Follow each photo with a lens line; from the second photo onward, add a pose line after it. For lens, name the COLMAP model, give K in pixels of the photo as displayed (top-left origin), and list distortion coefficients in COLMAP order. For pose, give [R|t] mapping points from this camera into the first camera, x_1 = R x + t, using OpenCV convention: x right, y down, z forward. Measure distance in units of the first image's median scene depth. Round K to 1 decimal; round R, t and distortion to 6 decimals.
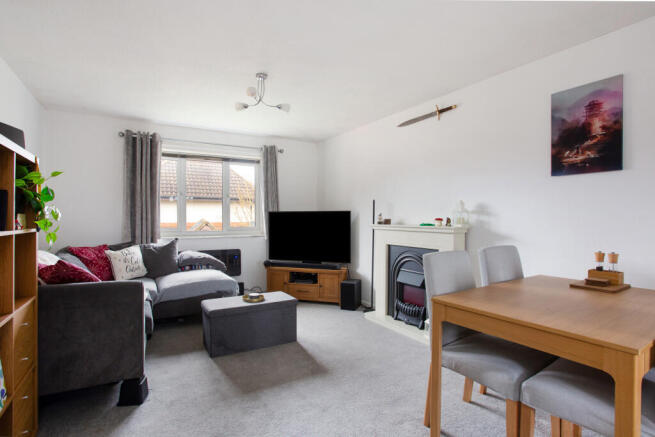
lens RADIAL K [[326.1, 0, 327.6], [0, 326.1, 217.1], [0, 0, 1]] dist [-0.015858, 0.001145]
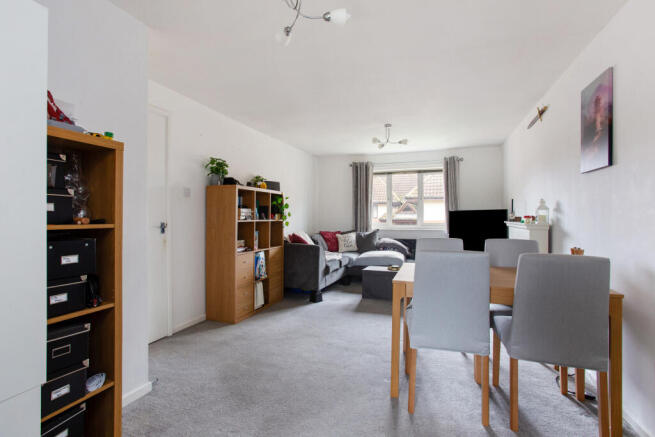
lens RADIAL K [[326.1, 0, 327.8], [0, 326.1, 217.8], [0, 0, 1]] dist [-0.015858, 0.001145]
pose [[0.646998, 0.003933, -0.762482, 0.550738], [0.000364, 0.999985, 0.005467, 0.003580], [0.762492, -0.003815, 0.646987, -0.165334]]
